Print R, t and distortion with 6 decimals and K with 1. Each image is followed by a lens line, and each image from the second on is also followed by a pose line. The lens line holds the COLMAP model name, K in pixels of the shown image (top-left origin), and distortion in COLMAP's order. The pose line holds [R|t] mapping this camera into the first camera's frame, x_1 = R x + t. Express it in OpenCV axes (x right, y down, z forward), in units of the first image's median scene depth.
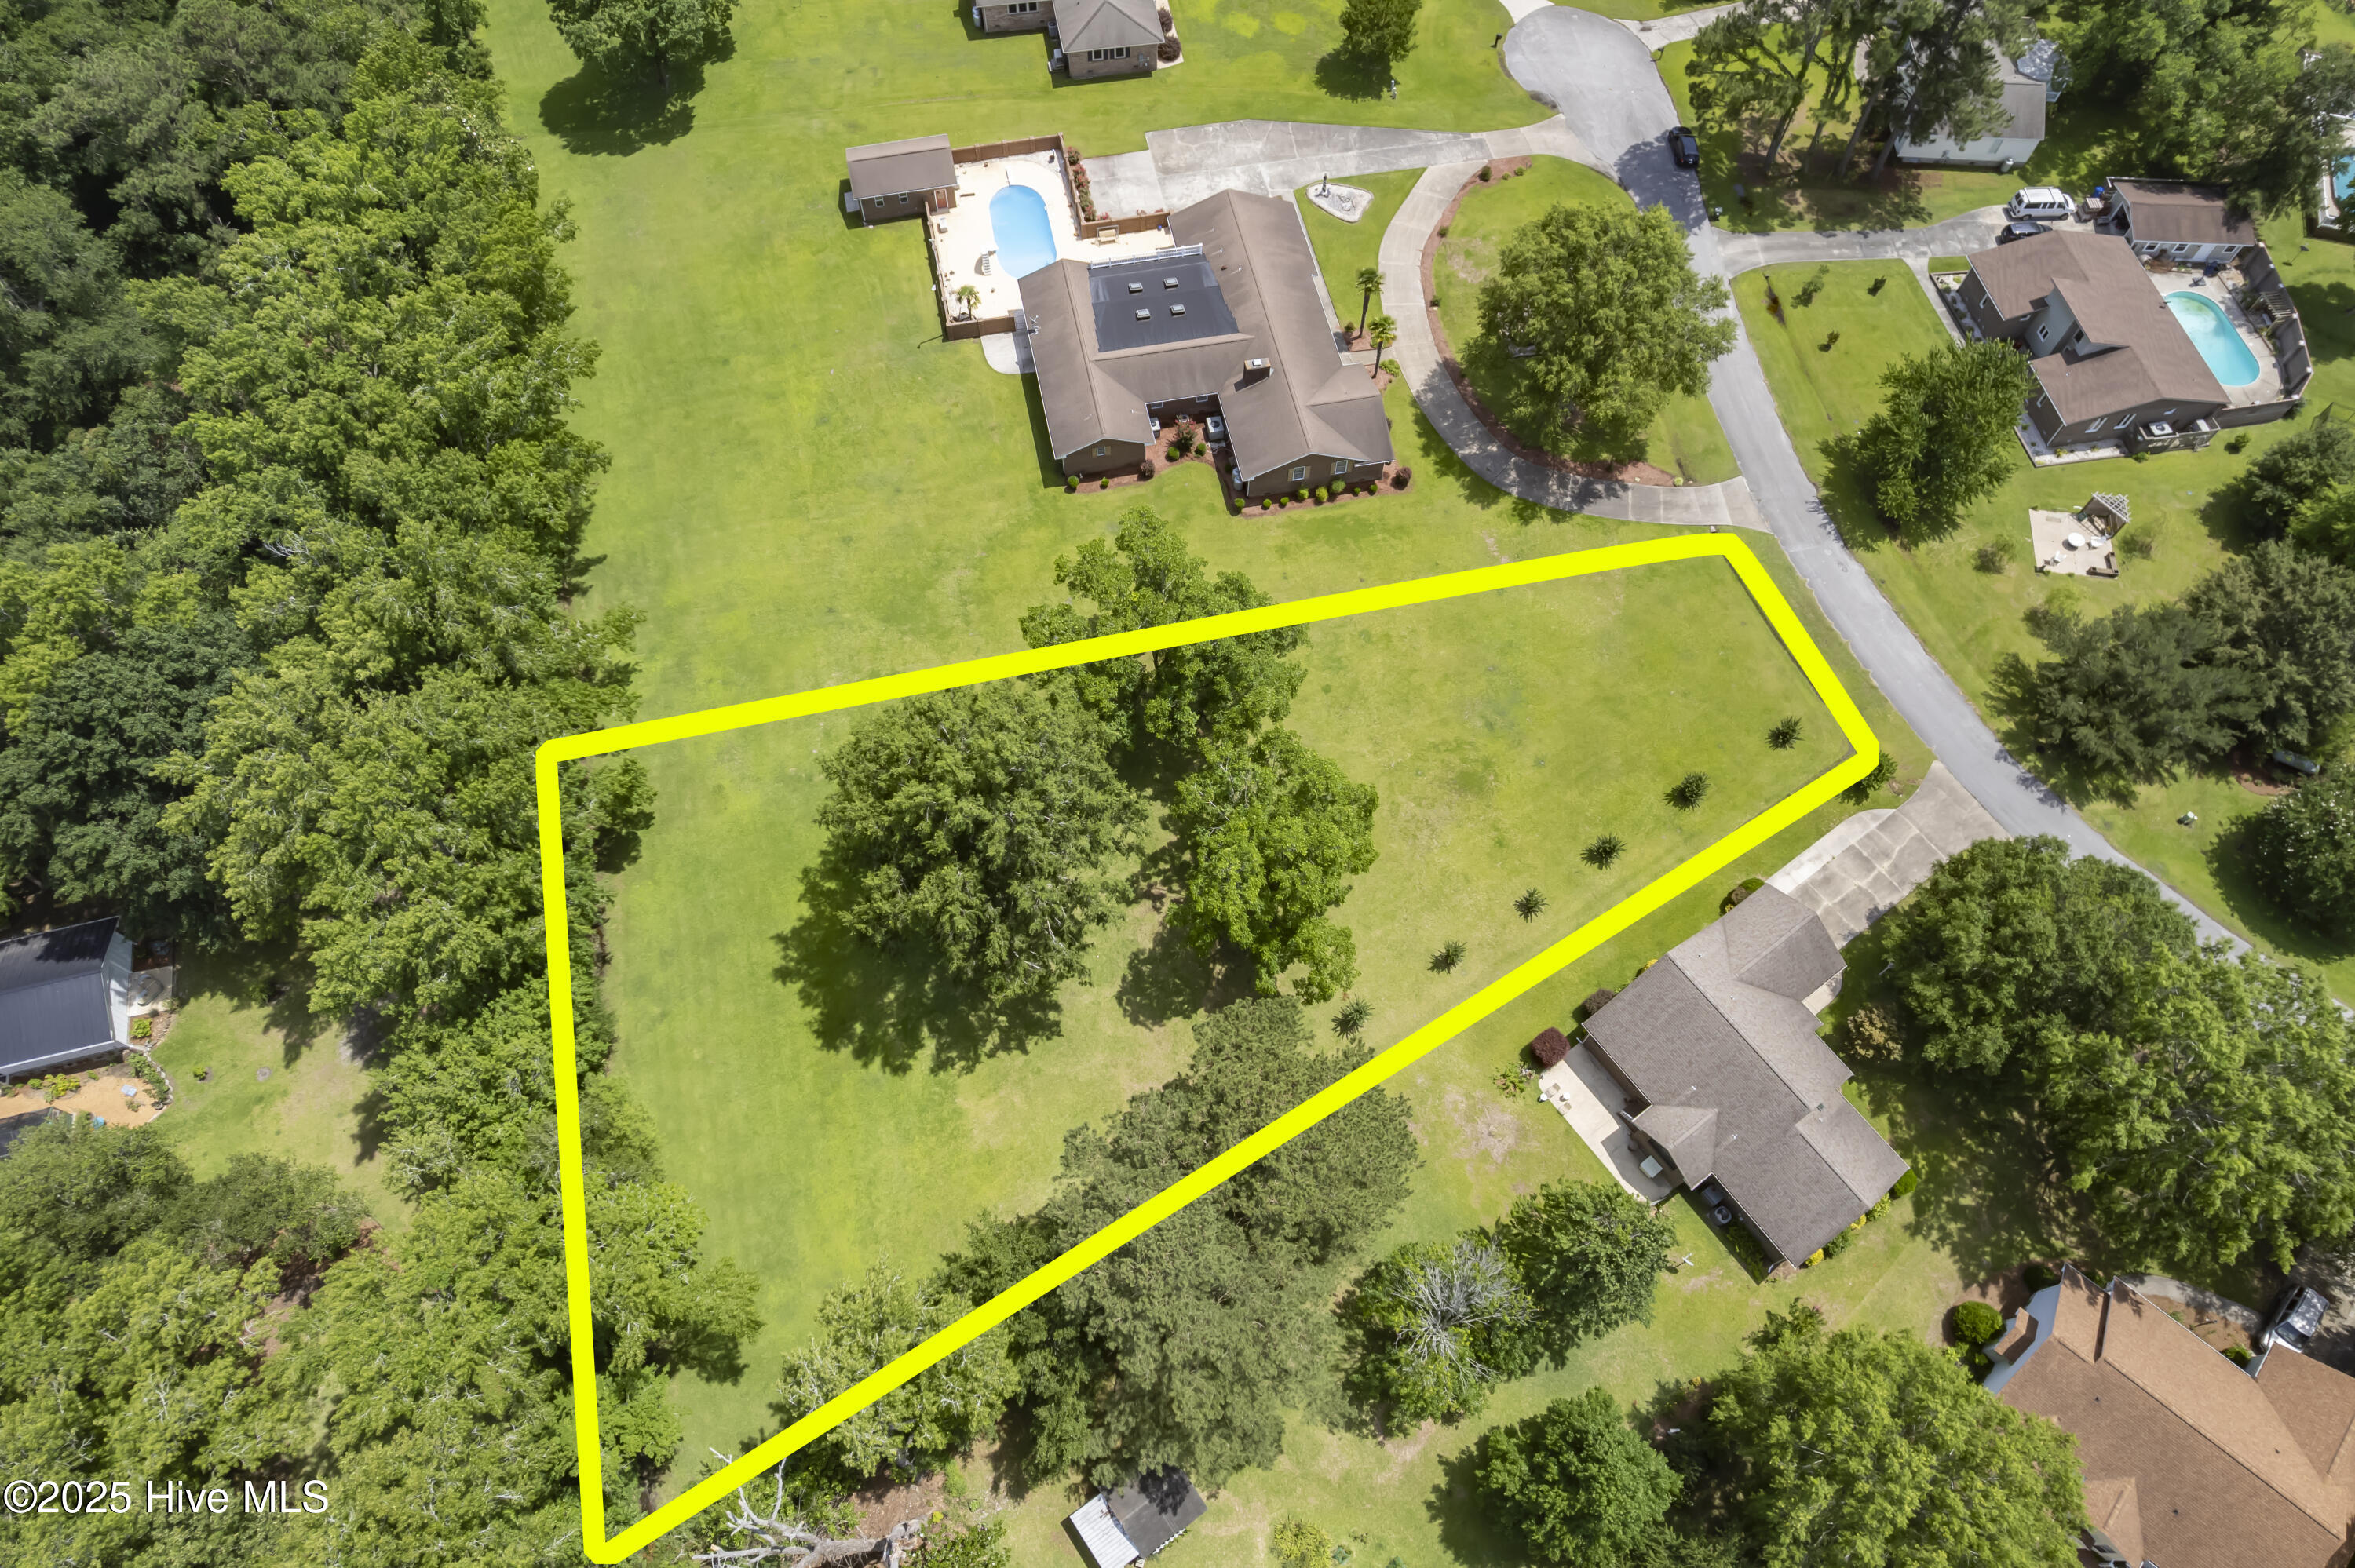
lens RADIAL K [[1479.7, 0, 1160.8], [0, 1479.7, 784.9], [0, 0, 1]] dist [-0.062485, 0.064411]
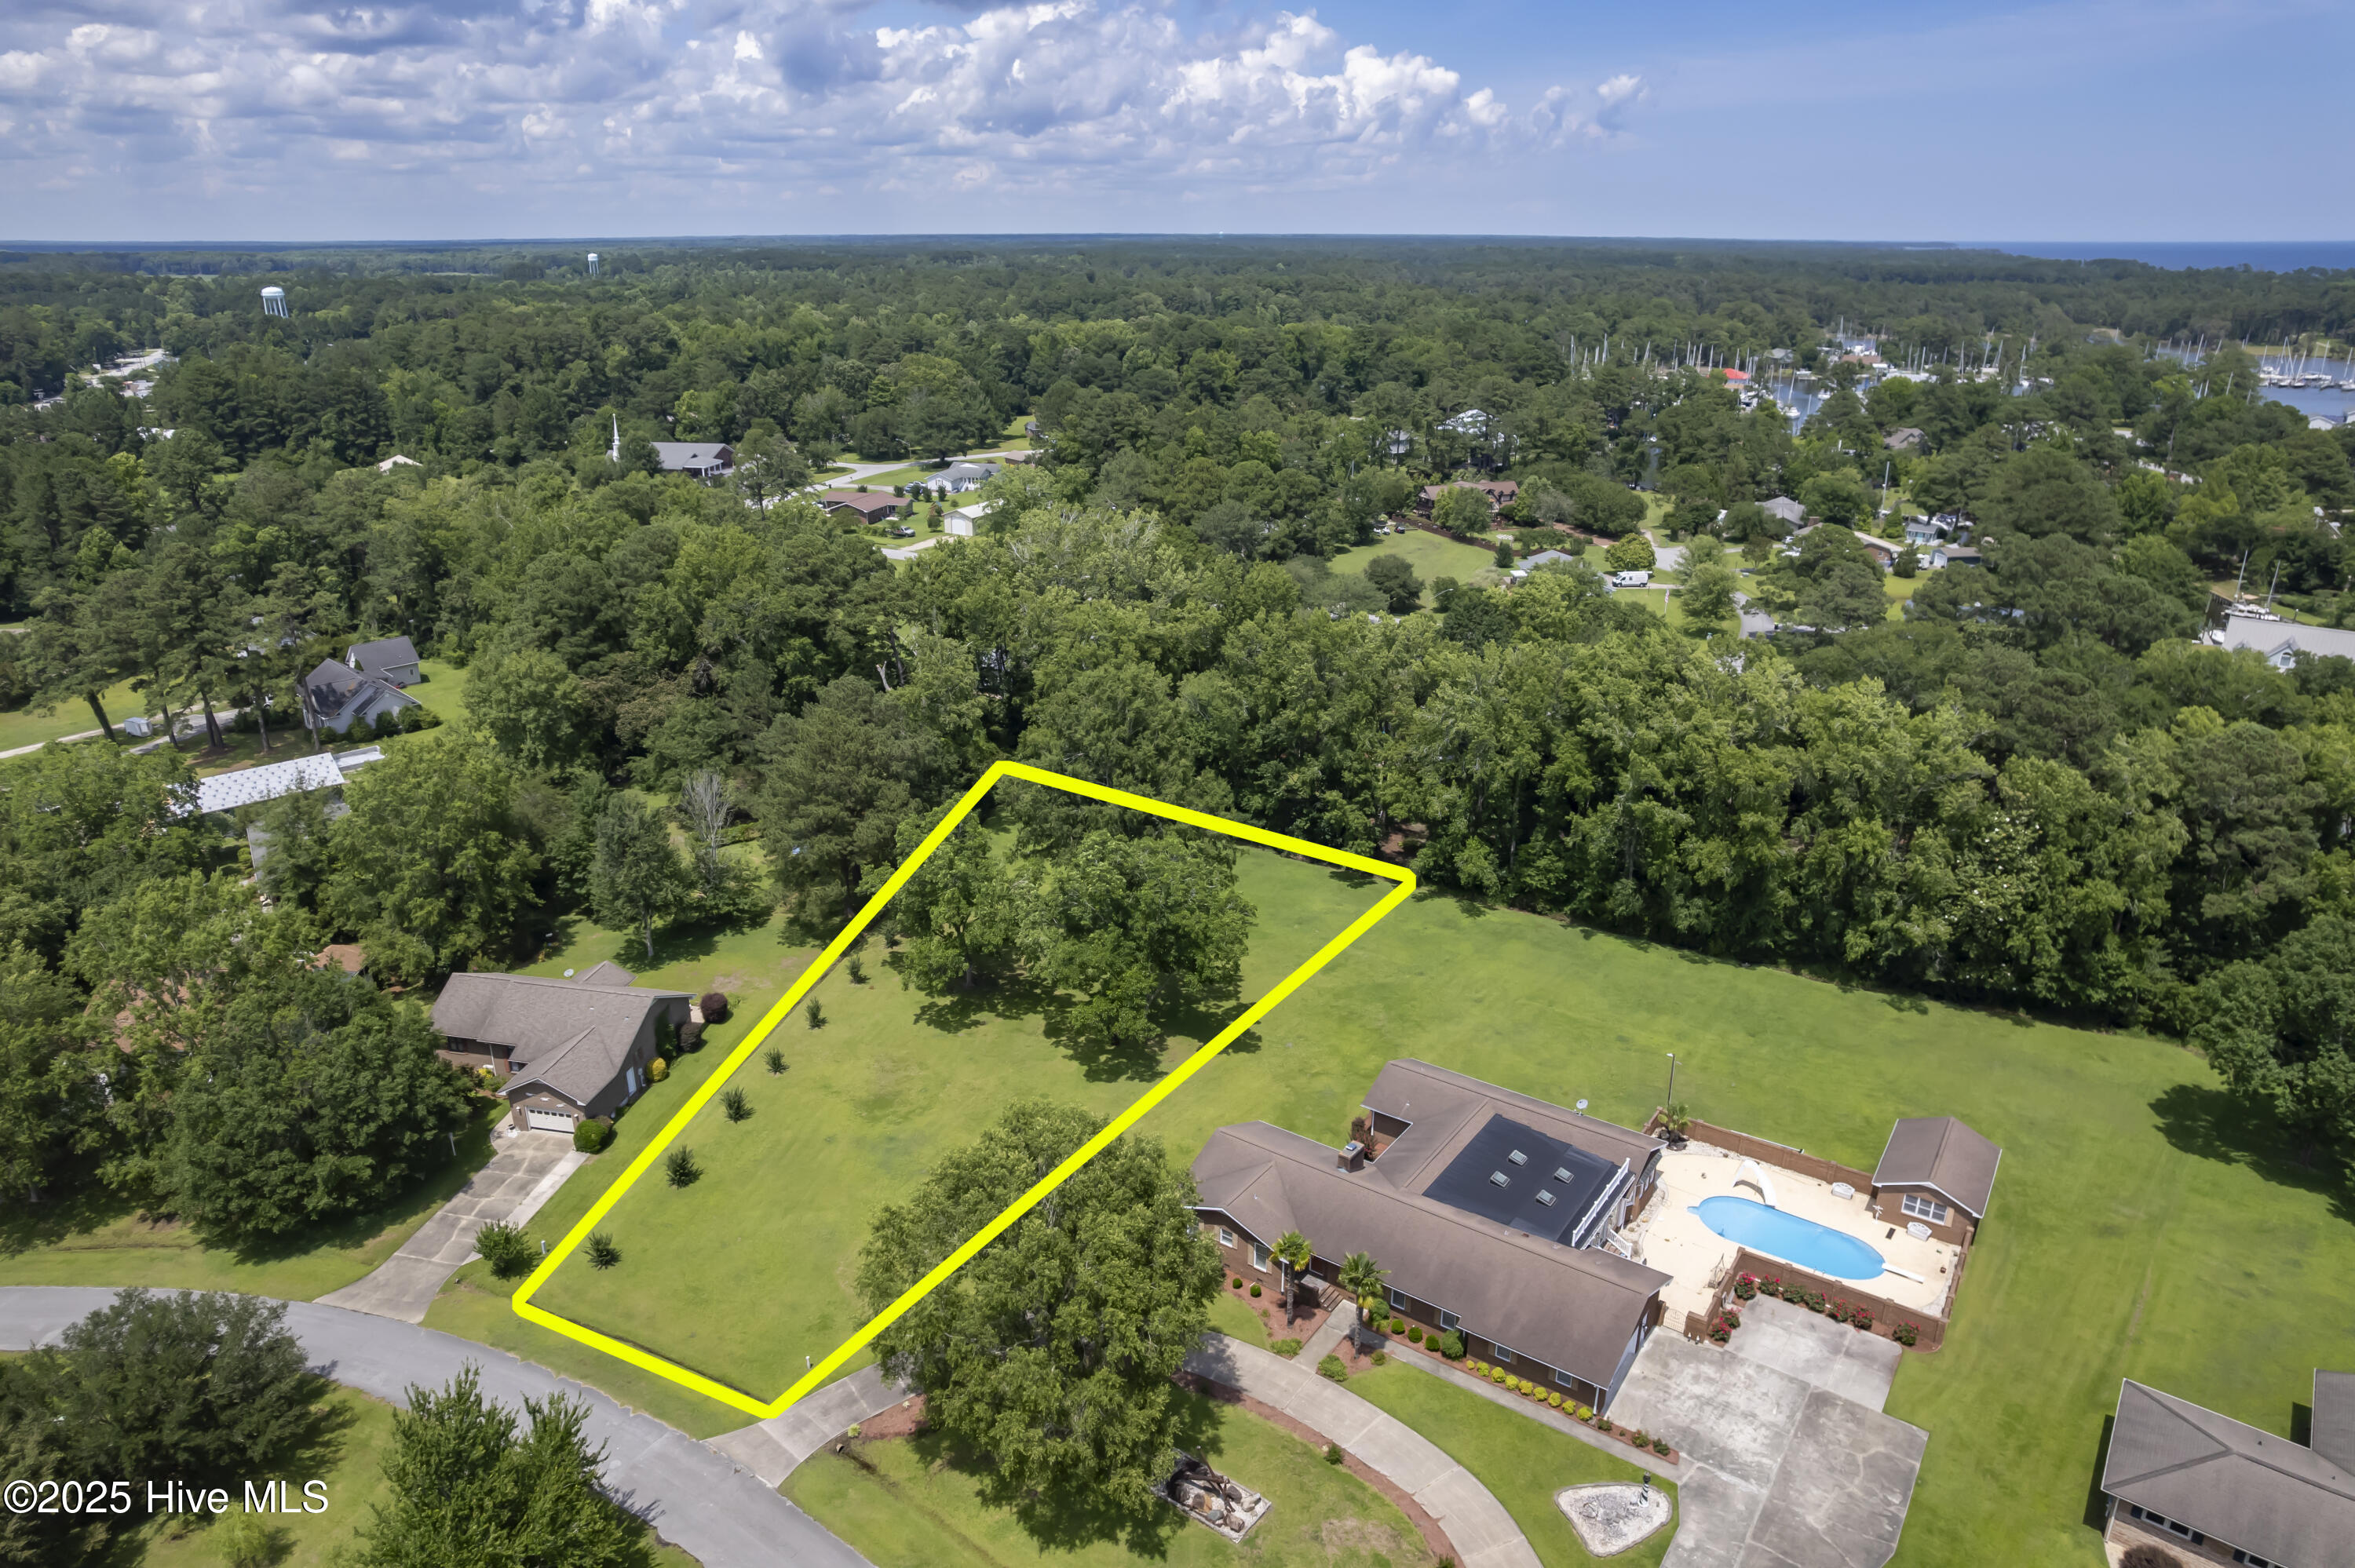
lens RADIAL K [[1509.8, 0, 1142.6], [0, 1509.8, 802.0], [0, 0, 1]] dist [-0.057471, 0.055001]
pose [[-0.742563, 0.235480, -0.627016, 0.628697], [-0.599189, 0.184761, 0.778997, -0.897502], [0.299286, 0.954155, 0.003900, 0.769220]]
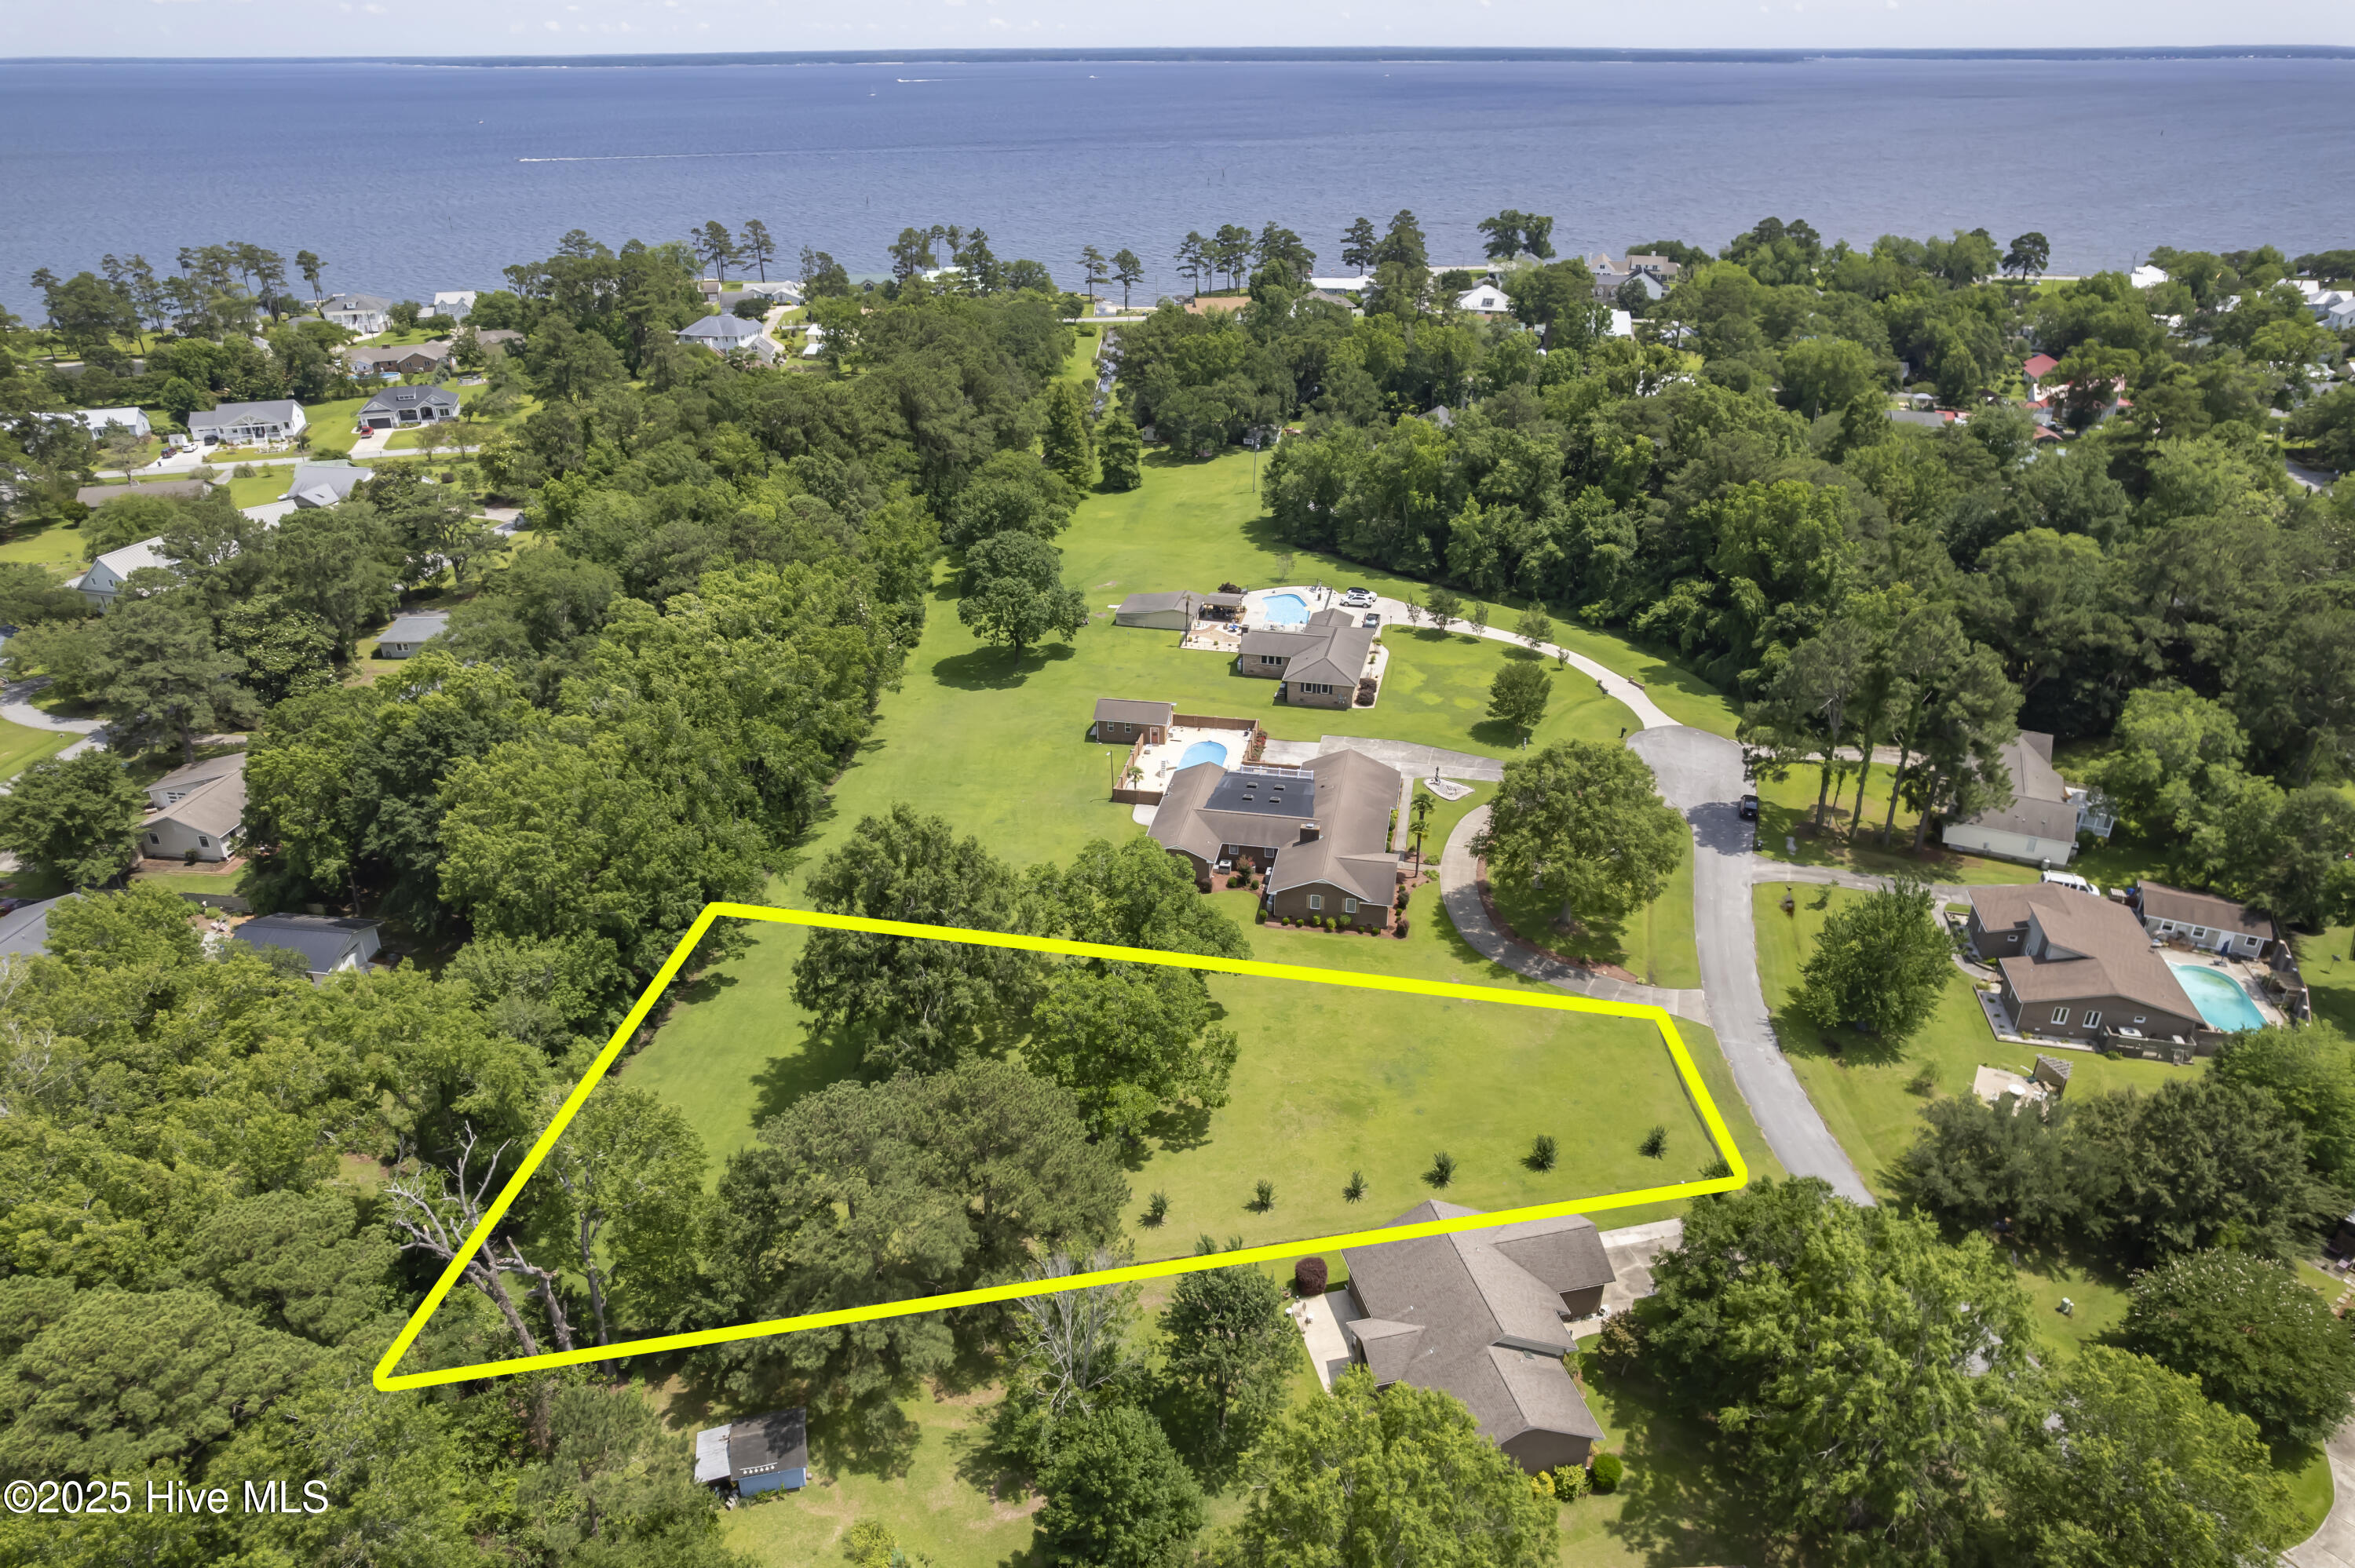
lens RADIAL K [[1509.8, 0, 1142.6], [0, 1509.8, 802.0], [0, 0, 1]] dist [-0.057471, 0.055001]
pose [[0.918255, 0.167121, -0.358997, 0.396382], [-0.345213, 0.781988, -0.518964, 0.425135], [0.194001, 0.600471, 0.775756, -0.058986]]
